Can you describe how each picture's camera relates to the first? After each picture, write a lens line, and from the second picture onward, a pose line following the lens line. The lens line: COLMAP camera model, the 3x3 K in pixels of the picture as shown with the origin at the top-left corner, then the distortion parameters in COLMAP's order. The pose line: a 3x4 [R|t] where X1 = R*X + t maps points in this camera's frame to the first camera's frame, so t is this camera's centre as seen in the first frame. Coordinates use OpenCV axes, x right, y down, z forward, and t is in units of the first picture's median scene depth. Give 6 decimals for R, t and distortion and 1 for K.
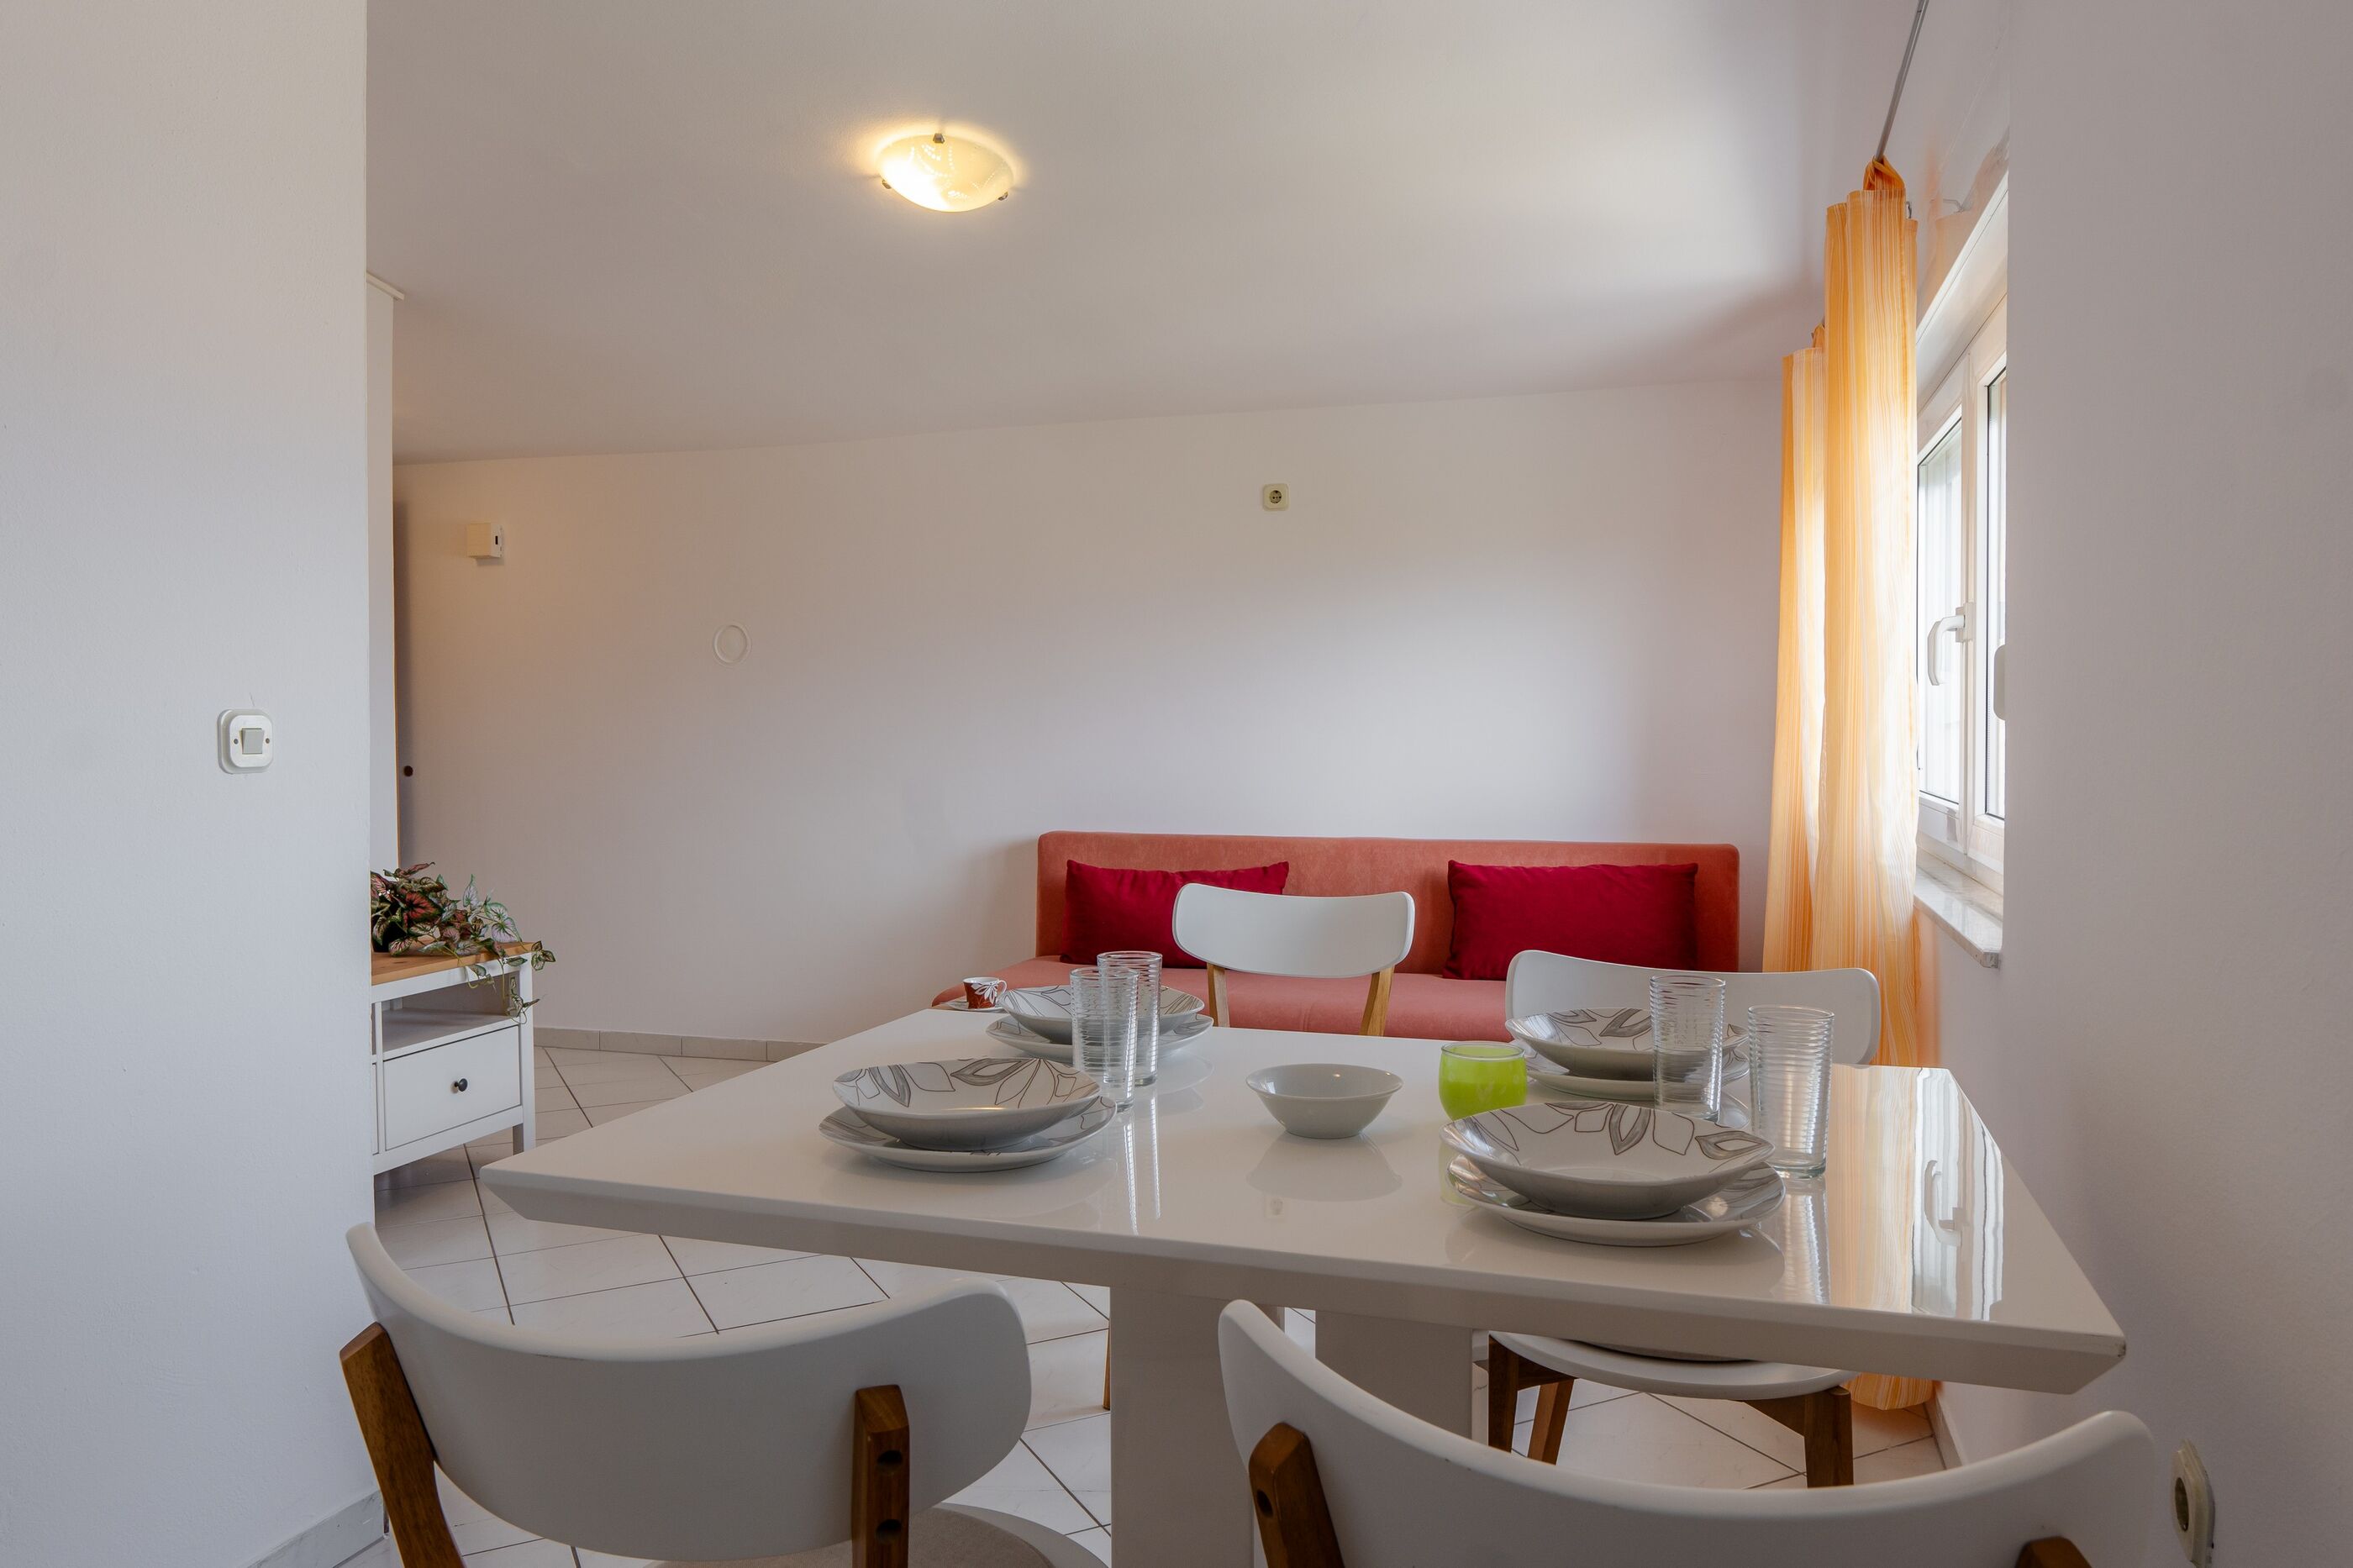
lens RADIAL K [[1673.6, 0, 1170.8], [0, 1673.6, 784.9], [0, 0, 1]] dist [0.003850, -0.007855]
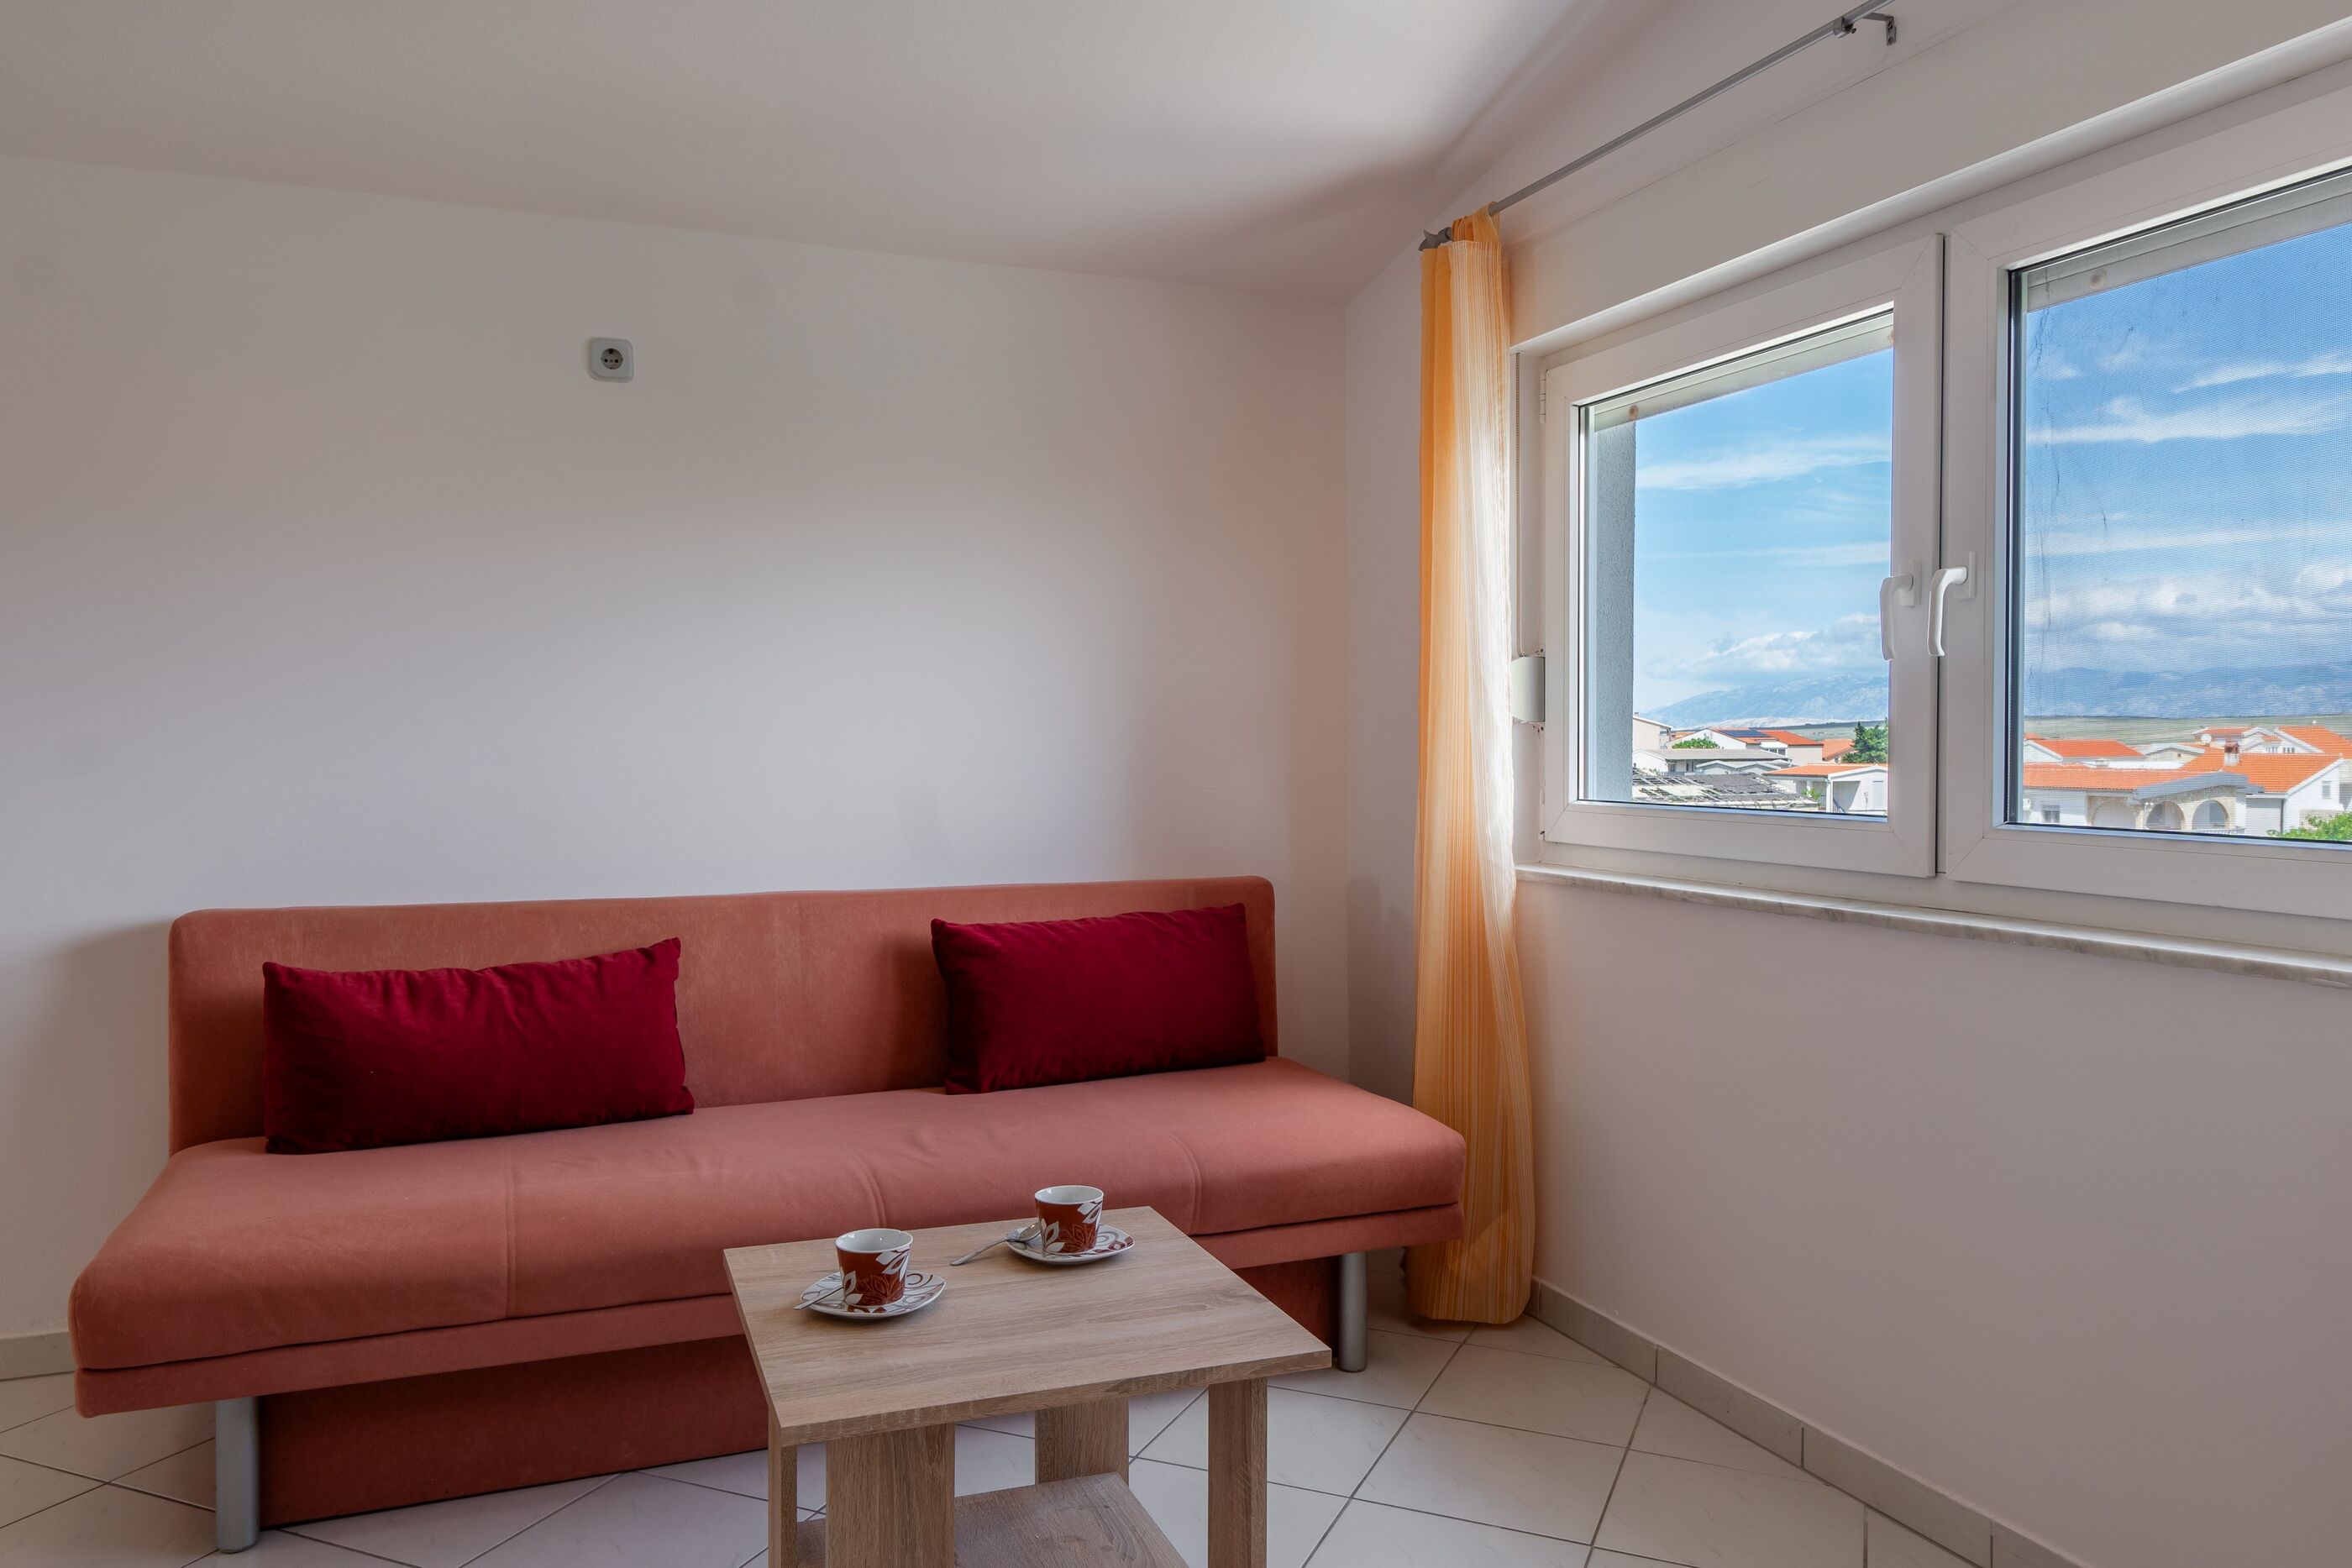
lens RADIAL K [[1672.8, 0, 1173.8], [0, 1672.8, 784.8], [0, 0, 1]] dist [0.003850, -0.007855]
pose [[0.768188, -0.015800, 0.640030, -0.186581], [0.020743, 0.999785, -0.000216, -0.007300], [-0.639889, 0.013442, 0.768350, 0.394141]]
